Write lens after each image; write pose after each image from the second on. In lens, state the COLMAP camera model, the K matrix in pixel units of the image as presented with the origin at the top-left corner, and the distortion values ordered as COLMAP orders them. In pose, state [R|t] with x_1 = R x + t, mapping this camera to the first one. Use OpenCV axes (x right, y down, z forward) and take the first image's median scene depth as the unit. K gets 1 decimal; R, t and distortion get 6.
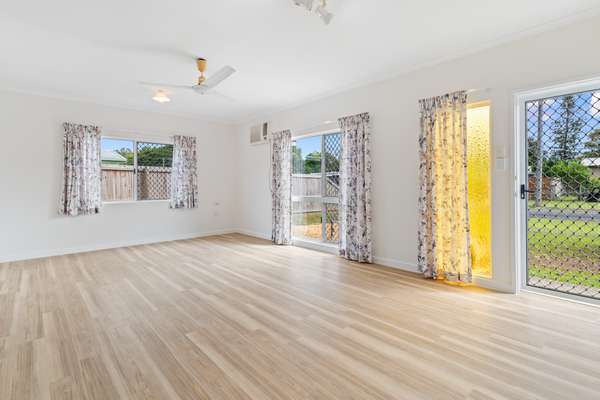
lens RADIAL K [[292.2, 0, 299.7], [0, 292.2, 184.3], [0, 0, 1]] dist [-0.002377, -0.000777]
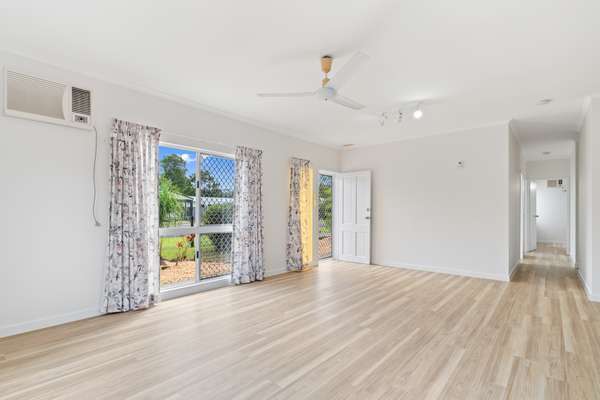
lens RADIAL K [[292.8, 0, 301.4], [0, 292.8, 210.9], [0, 0, 1]] dist [-0.003649, -0.000664]
pose [[-0.121376, 0.009928, 0.992557, -1.139498], [-0.004529, 0.999934, -0.010556, 0.007934], [-0.992596, -0.005777, -0.121323, 1.176728]]
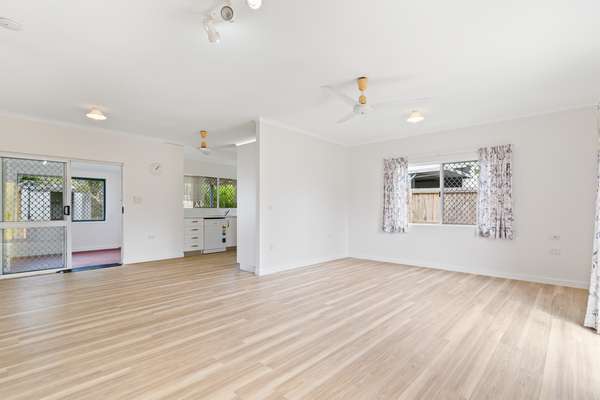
lens RADIAL K [[292.8, 0, 301.4], [0, 292.8, 210.9], [0, 0, 1]] dist [-0.003649, -0.000664]
pose [[0.081392, 0.013870, -0.996586, 0.613987], [-0.000374, 0.999904, 0.013885, -0.003277], [0.996682, -0.000758, 0.081389, 0.727806]]
